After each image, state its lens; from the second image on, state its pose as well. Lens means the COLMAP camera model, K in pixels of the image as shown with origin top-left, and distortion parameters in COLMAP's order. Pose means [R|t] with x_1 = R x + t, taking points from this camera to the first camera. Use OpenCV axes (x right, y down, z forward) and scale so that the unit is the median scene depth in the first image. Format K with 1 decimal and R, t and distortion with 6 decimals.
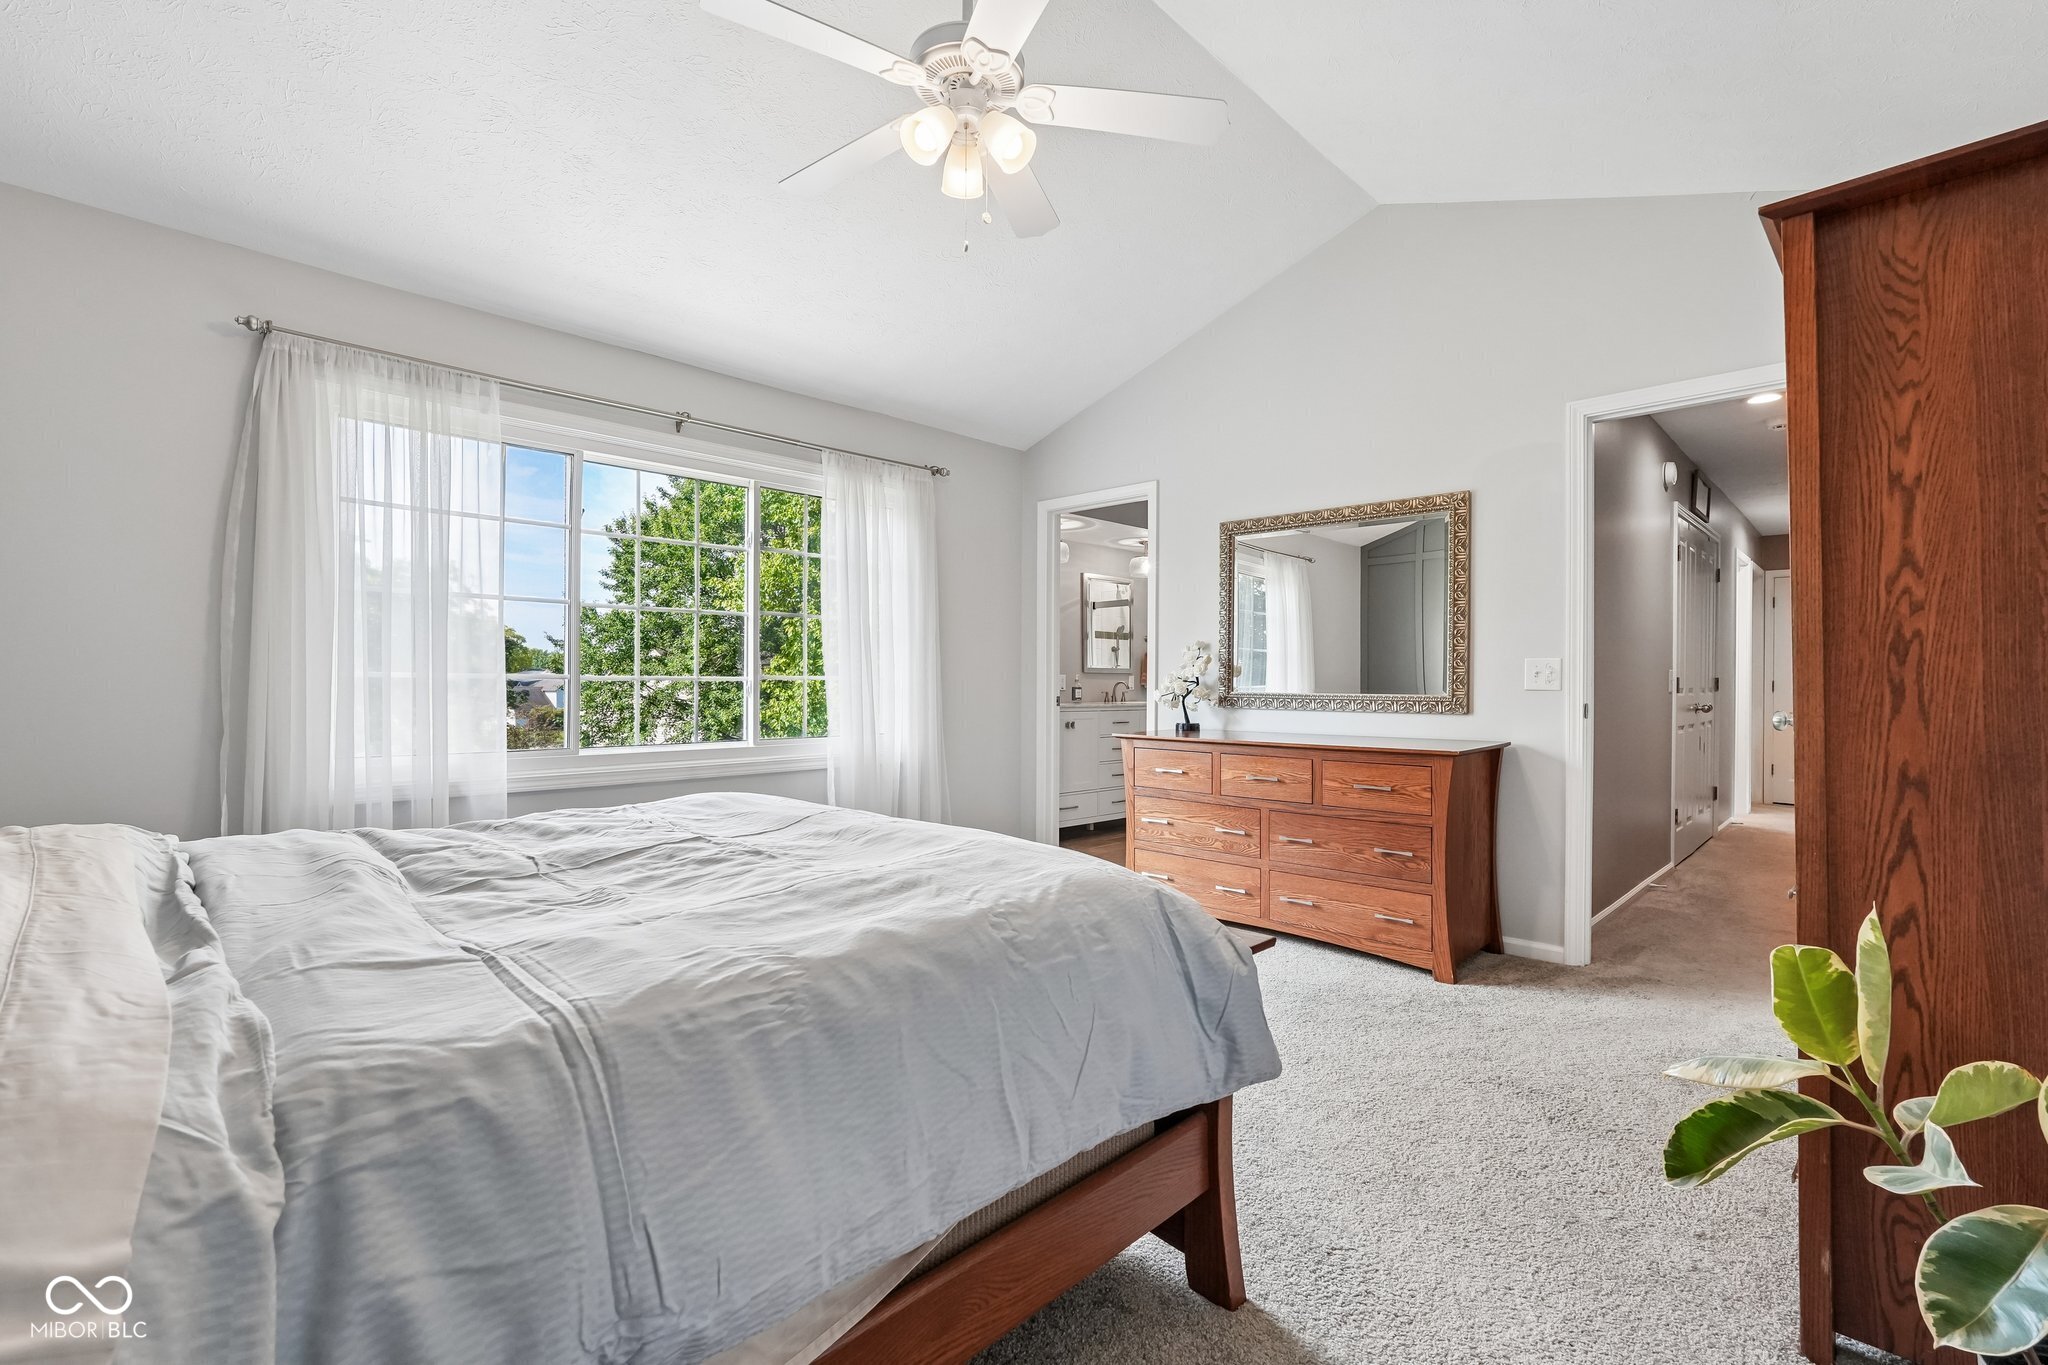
lens RADIAL K [[918.9, 0, 1030.9], [0, 918.9, 681.1], [0, 0, 1]] dist [0.000625, -0.000132]
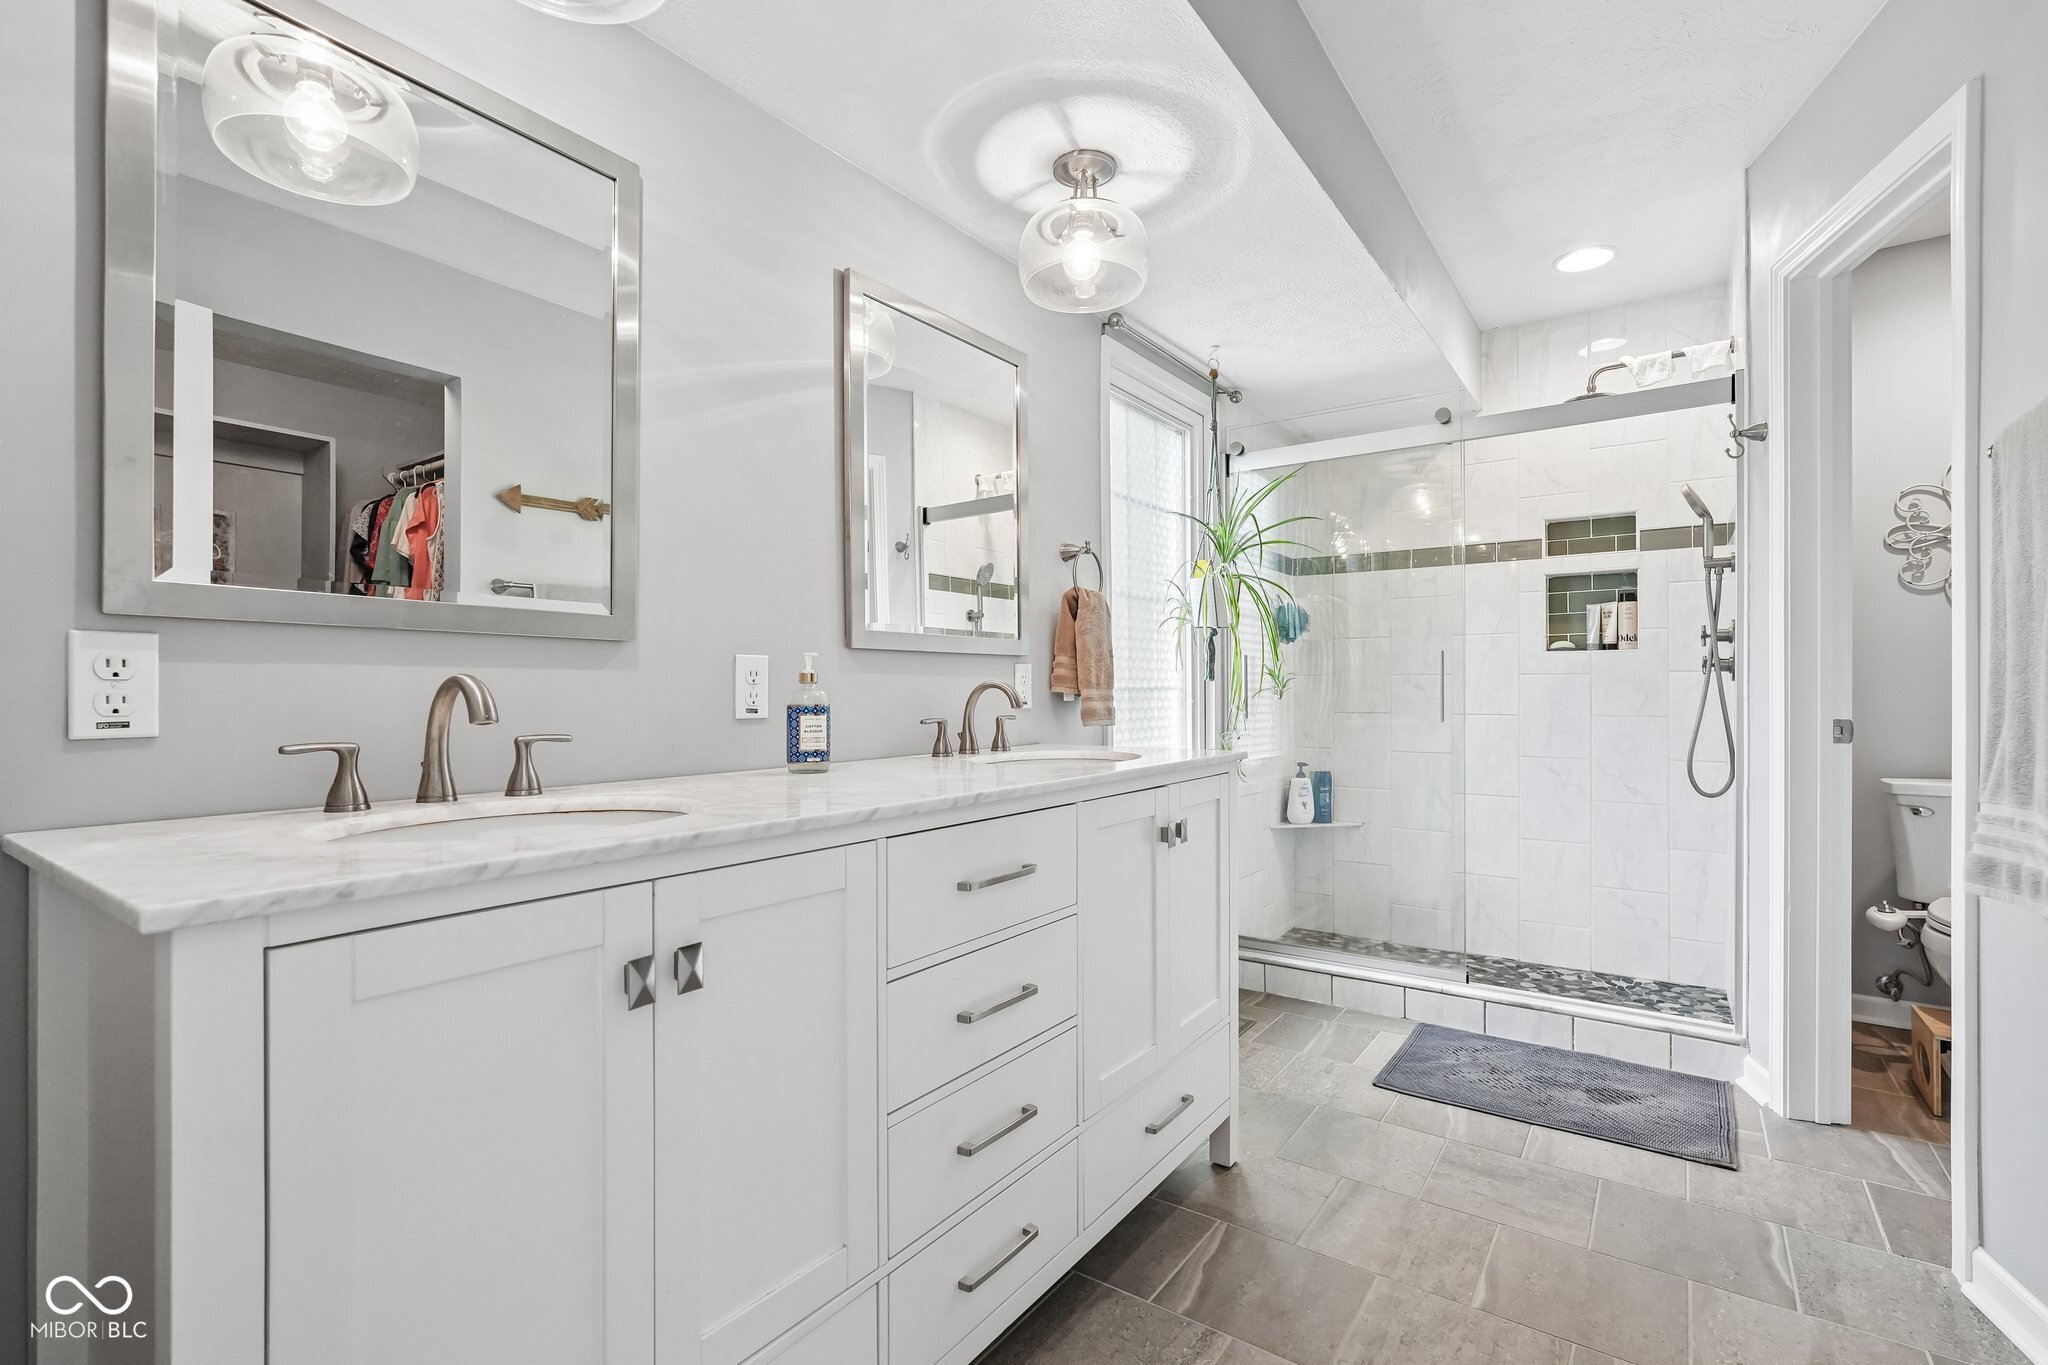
lens RADIAL K [[918.9, 0, 1018.1], [0, 918.9, 686.2], [0, 0, 1]] dist [0.000625, -0.000132]
pose [[0.990852, -0.006789, 0.134780, 0.067713], [0.007021, 0.999975, -0.001250, 0.002199], [-0.134768, 0.002185, 0.990875, 0.715212]]
